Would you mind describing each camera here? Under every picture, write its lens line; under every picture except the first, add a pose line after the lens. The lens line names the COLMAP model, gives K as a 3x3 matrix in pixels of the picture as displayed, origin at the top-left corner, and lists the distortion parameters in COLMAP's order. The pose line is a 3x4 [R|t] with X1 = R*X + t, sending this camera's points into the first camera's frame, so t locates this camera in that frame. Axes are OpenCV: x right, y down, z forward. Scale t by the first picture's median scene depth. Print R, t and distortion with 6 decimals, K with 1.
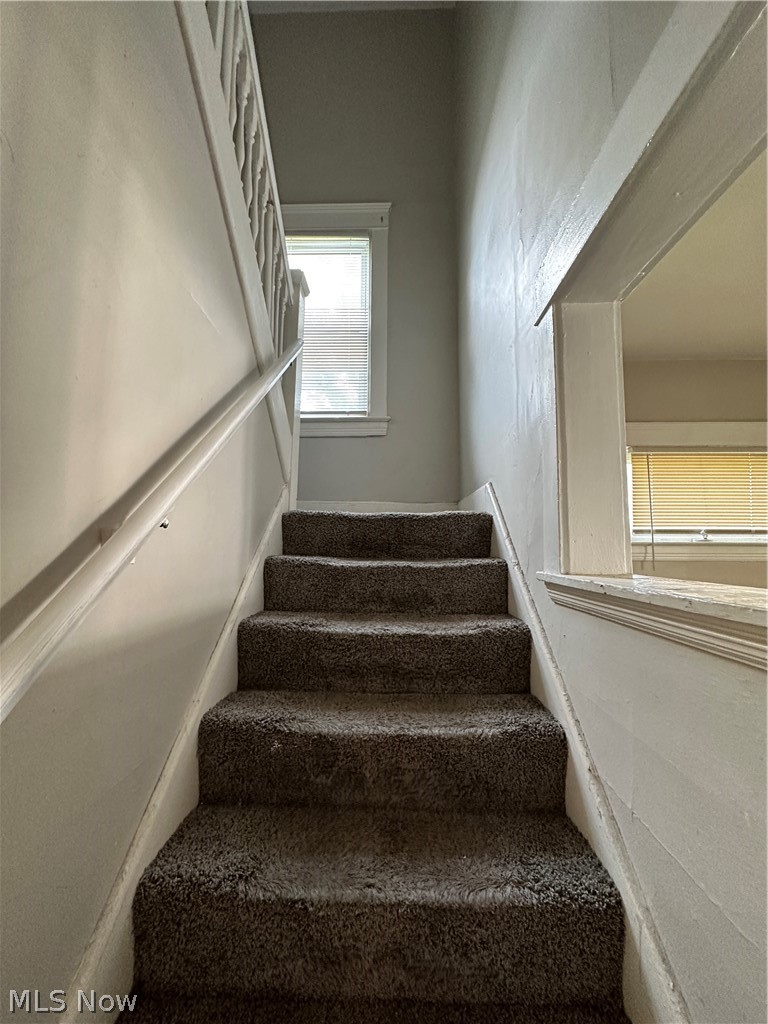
lens RADIAL K [[408.8, 0, 385.0], [0, 408.8, 512.8], [0, 0, 1]] dist [-0.004415, 0.000304]
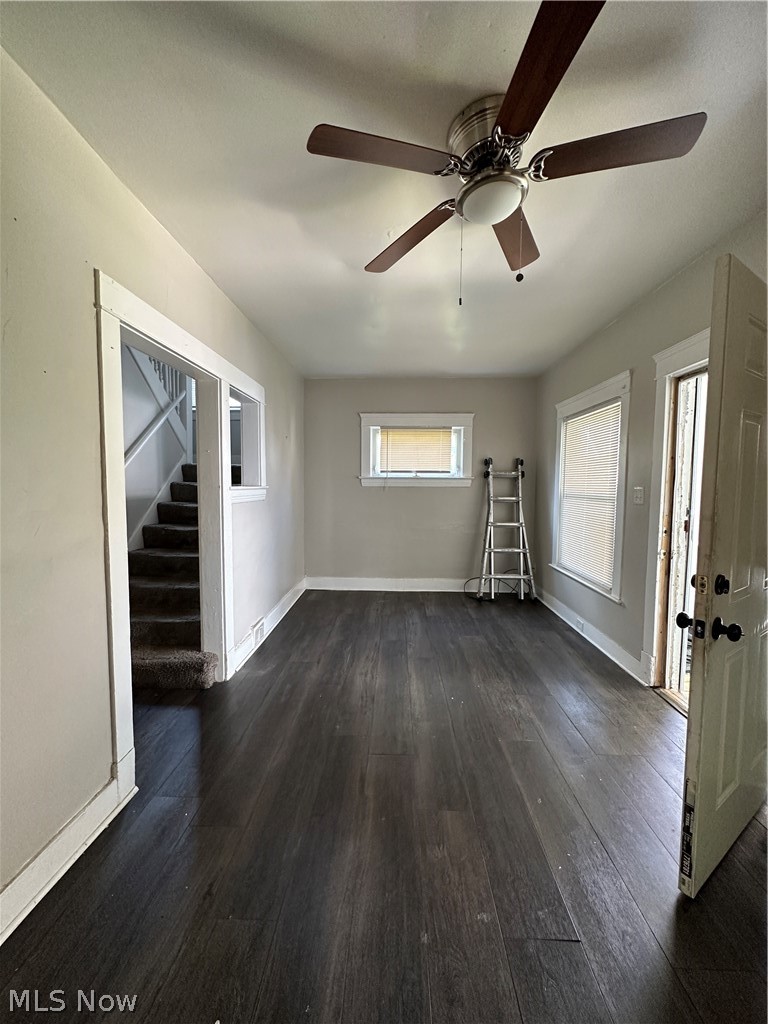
lens RADIAL K [[408.8, 0, 383.7], [0, 408.8, 510.3], [0, 0, 1]] dist [-0.004415, 0.000304]
pose [[0.999955, 0.000939, -0.009467, 0.654425], [0.000448, 0.989368, 0.145433, -0.055157], [0.009503, -0.145431, 0.989323, -0.965936]]
